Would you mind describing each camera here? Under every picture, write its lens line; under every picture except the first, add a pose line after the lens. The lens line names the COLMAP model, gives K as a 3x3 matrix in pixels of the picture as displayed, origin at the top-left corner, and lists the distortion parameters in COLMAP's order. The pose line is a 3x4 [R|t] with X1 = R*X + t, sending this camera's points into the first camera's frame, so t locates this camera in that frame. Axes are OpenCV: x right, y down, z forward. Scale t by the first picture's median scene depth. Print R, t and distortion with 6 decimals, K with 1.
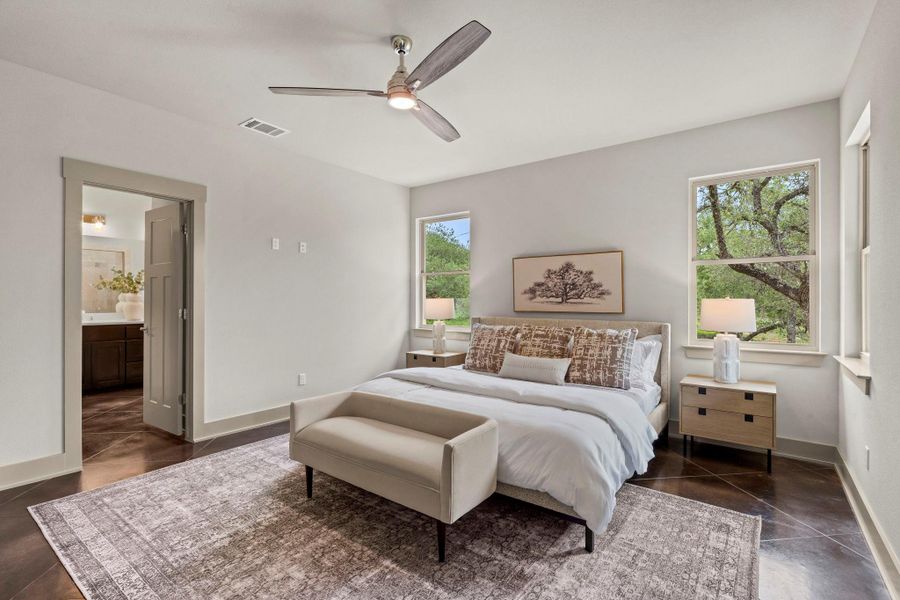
lens RADIAL K [[402.4, 0, 442.8], [0, 402.4, 297.1], [0, 0, 1]] dist [0.001341, 0.000182]
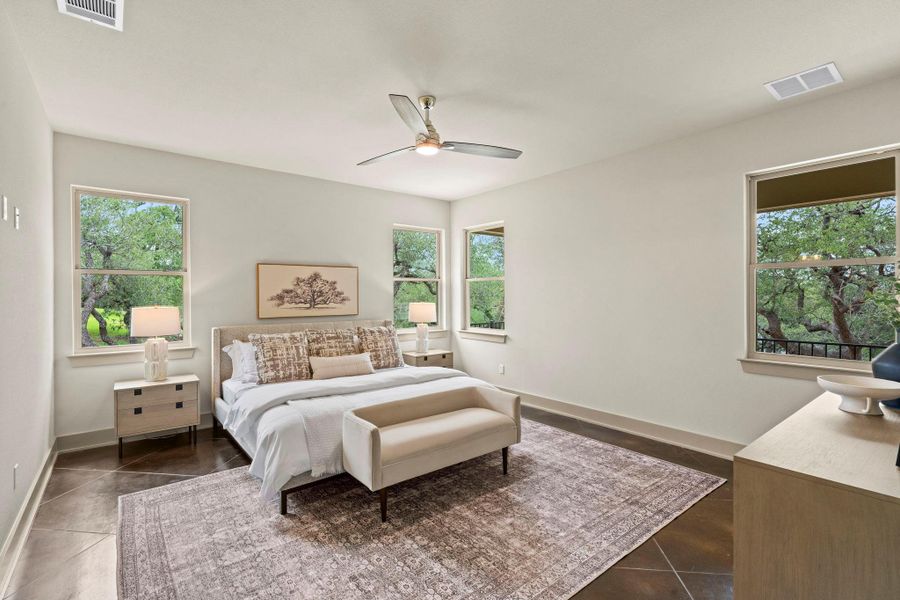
lens RADIAL K [[402.4, 0, 442.8], [0, 402.4, 297.1], [0, 0, 1]] dist [0.001341, 0.000182]
pose [[0.281738, -0.009590, 0.959443, -0.714223], [0.000608, 0.999952, 0.009816, -0.028947], [-0.959491, -0.002182, 0.281730, 0.350118]]
